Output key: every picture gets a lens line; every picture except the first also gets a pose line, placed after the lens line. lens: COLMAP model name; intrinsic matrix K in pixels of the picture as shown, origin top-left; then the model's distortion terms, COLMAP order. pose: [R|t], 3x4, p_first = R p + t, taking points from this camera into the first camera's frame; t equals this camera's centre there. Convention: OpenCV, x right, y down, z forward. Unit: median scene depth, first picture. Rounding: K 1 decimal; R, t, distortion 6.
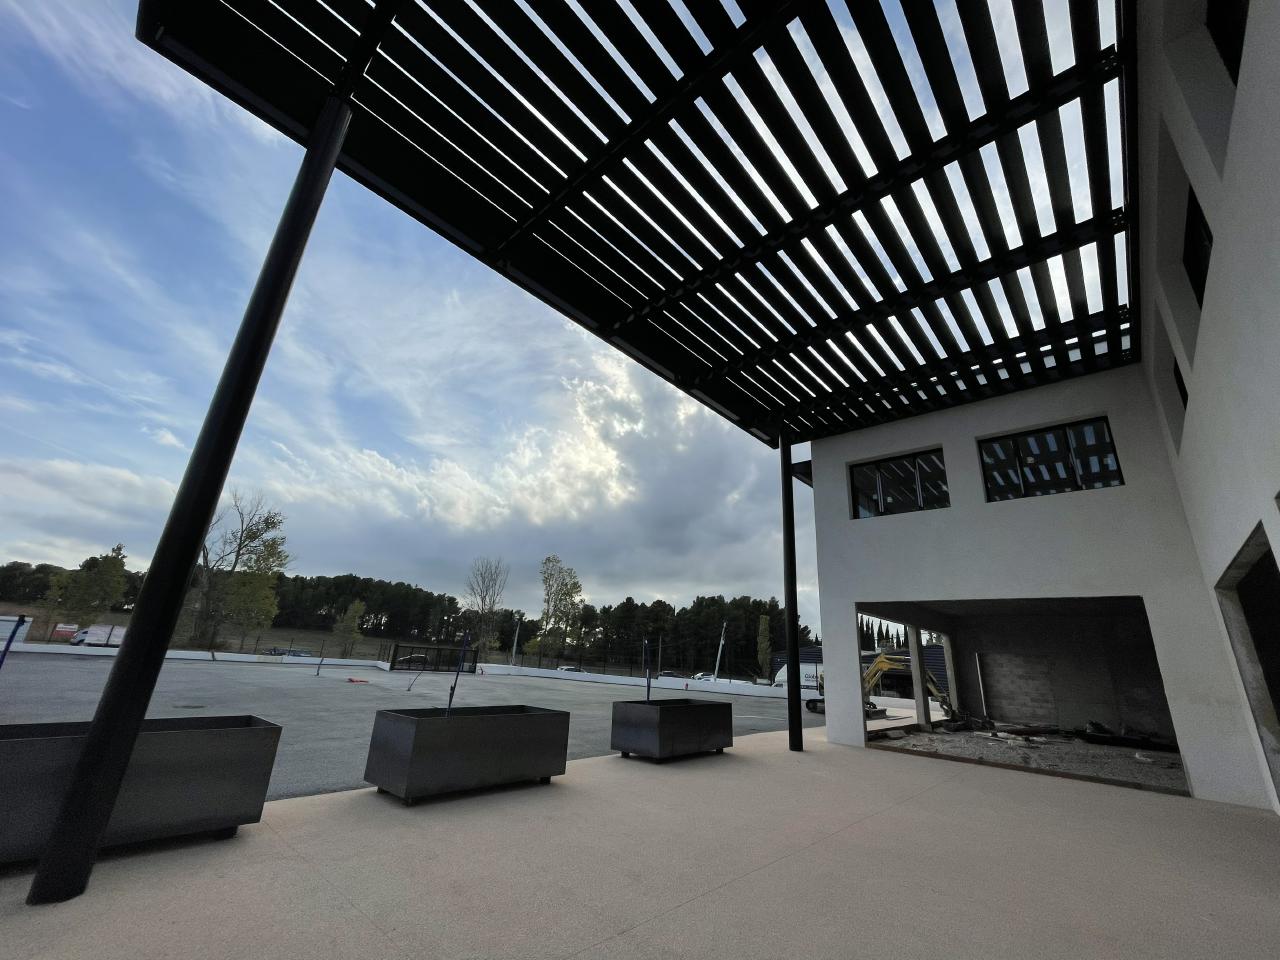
lens RADIAL K [[519.9, 0, 645.1], [0, 519.9, 480.3], [0, 0, 1]] dist [0.001683, -0.000457]
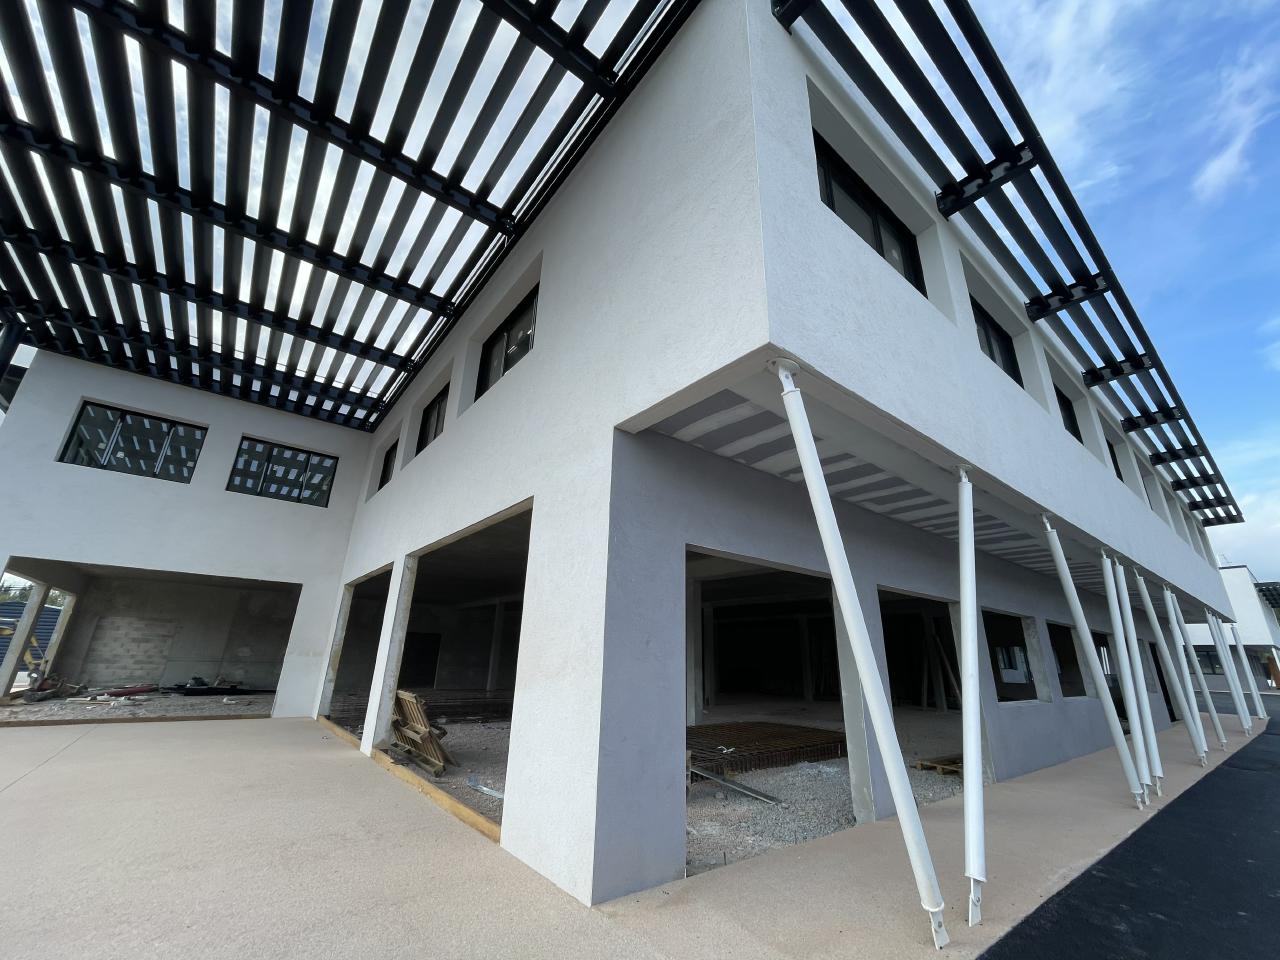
lens RADIAL K [[519.9, 0, 637.4], [0, 519.9, 481.3], [0, 0, 1]] dist [0.001683, -0.000457]
pose [[0.171916, 0.273733, 0.946316, -0.178600], [-0.337908, 0.918724, -0.204365, -0.030296], [-0.925345, -0.284634, 0.250440, -0.071486]]
